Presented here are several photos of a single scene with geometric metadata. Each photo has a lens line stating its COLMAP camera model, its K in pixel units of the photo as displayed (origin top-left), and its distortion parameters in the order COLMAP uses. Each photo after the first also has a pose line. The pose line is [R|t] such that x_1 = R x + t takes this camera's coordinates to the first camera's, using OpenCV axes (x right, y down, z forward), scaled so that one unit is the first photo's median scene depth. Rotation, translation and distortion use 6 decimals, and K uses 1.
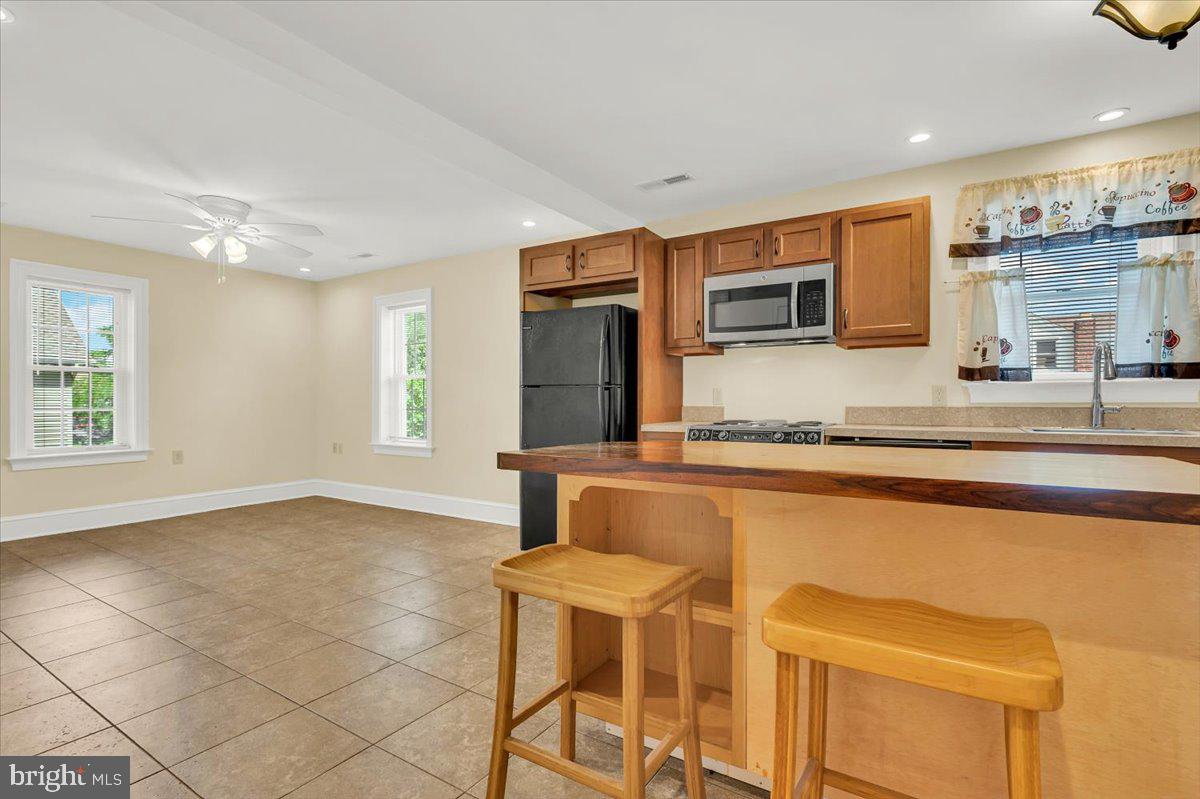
lens RADIAL K [[566.9, 0, 600.0], [0, 566.9, 399.5], [0, 0, 1]] dist [-0.002861, 0.000268]
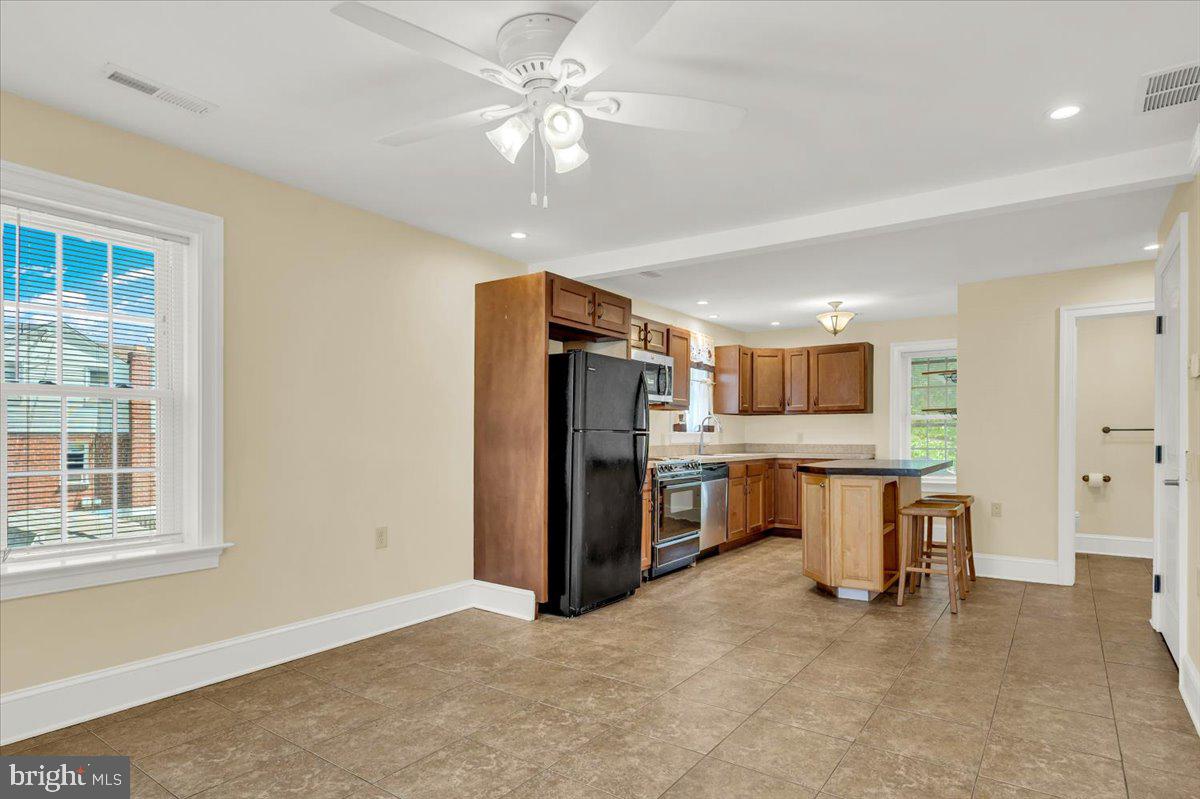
lens RADIAL K [[649.0, 0, 605.0], [0, 649.0, 438.5], [0, 0, 1]] dist [0.000942, -0.000099]
pose [[0.044894, -0.004417, 0.998982, -1.218276], [-0.001962, 0.999988, 0.004510, -0.015747], [-0.998990, -0.002162, 0.044885, 0.935457]]
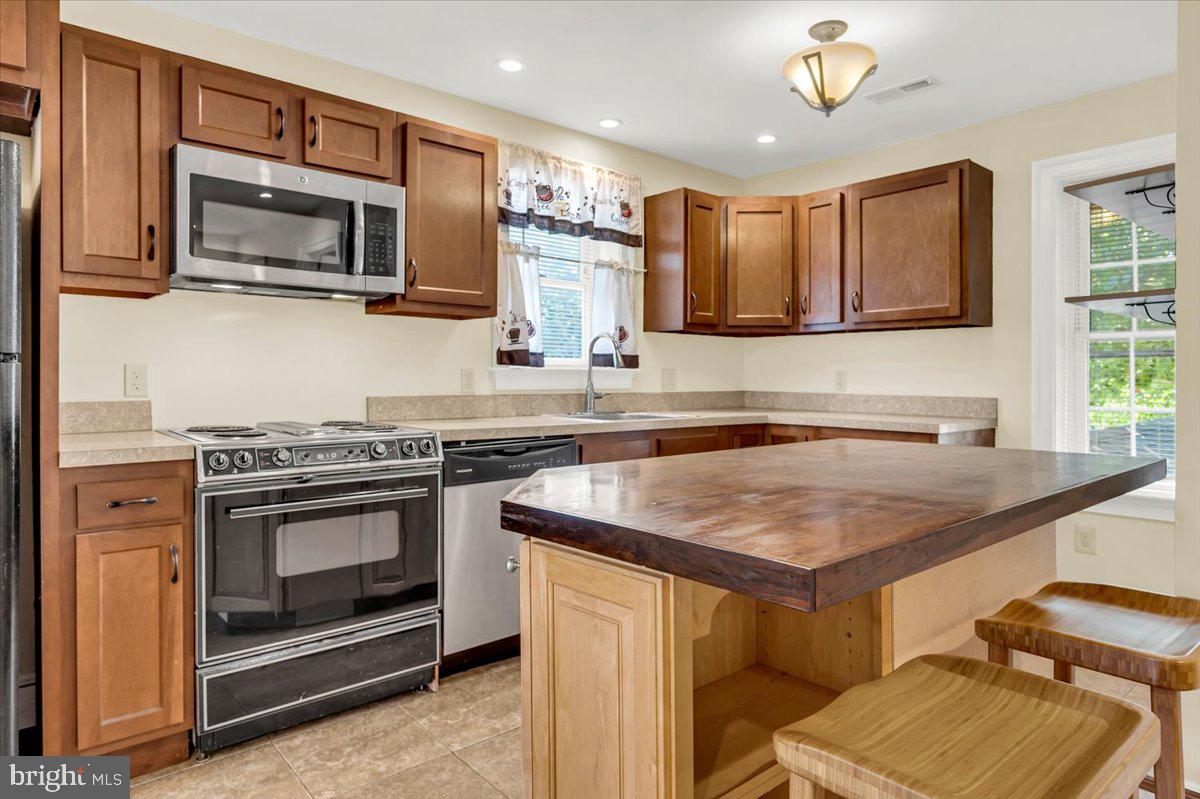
lens RADIAL K [[706.1, 0, 601.0], [0, 706.1, 383.6], [0, 0, 1]] dist [-0.002994, 0.000380]
pose [[0.294341, -0.007458, 0.955671, -0.280135], [-0.009973, 0.999891, 0.010875, -0.014374], [-0.955648, -0.012732, 0.294235, 0.438431]]
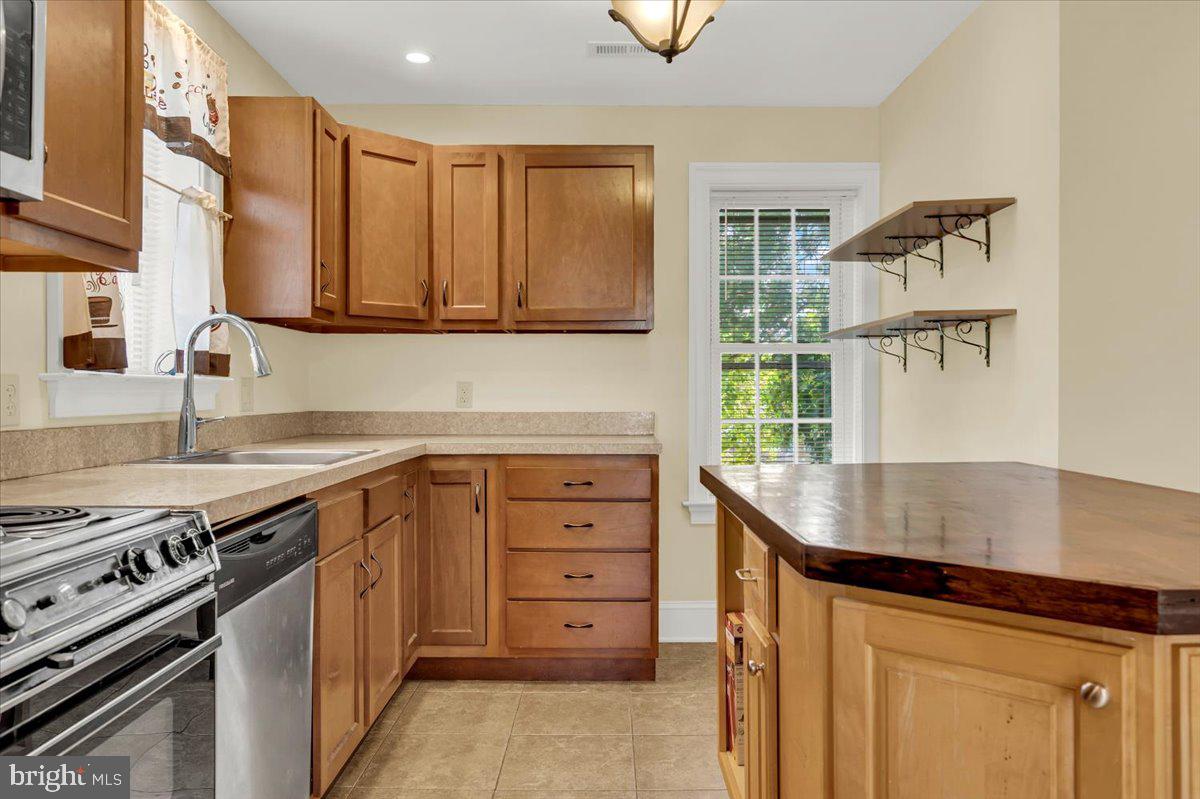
lens RADIAL K [[903.9, 0, 600.0], [0, 903.9, 399.5], [0, 0, 1]] dist [0.003292, 0.004363]
pose [[-0.535591, -0.005357, 0.844461, -0.126547], [-0.002877, 0.999986, 0.004519, -0.010483], [-0.844473, -0.000009, -0.535599, 0.849488]]
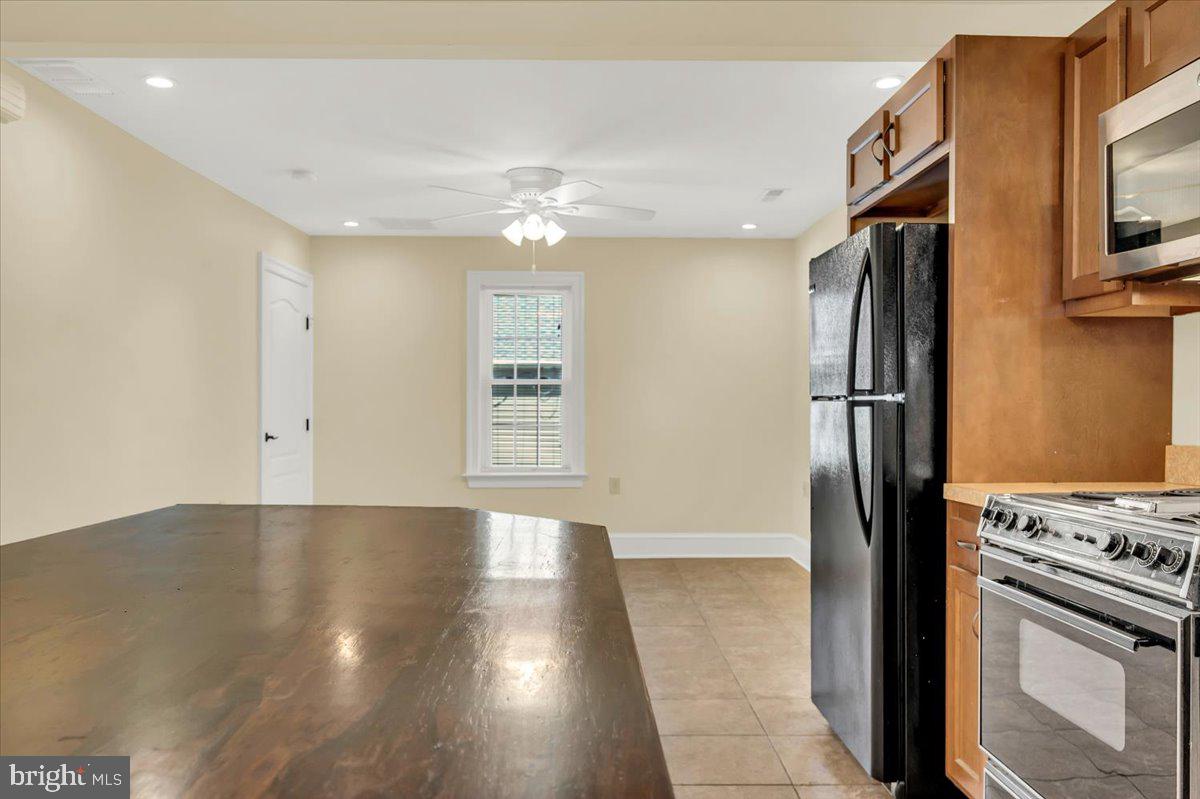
lens RADIAL K [[929.1, 0, 597.8], [0, 929.1, 409.3], [0, 0, 1]] dist [-0.003171, -0.000444]
pose [[0.551132, 0.001664, -0.834416, 0.498607], [-0.000464, 0.999998, 0.001688, -0.014246], [0.834418, -0.000543, 0.551132, 0.349049]]
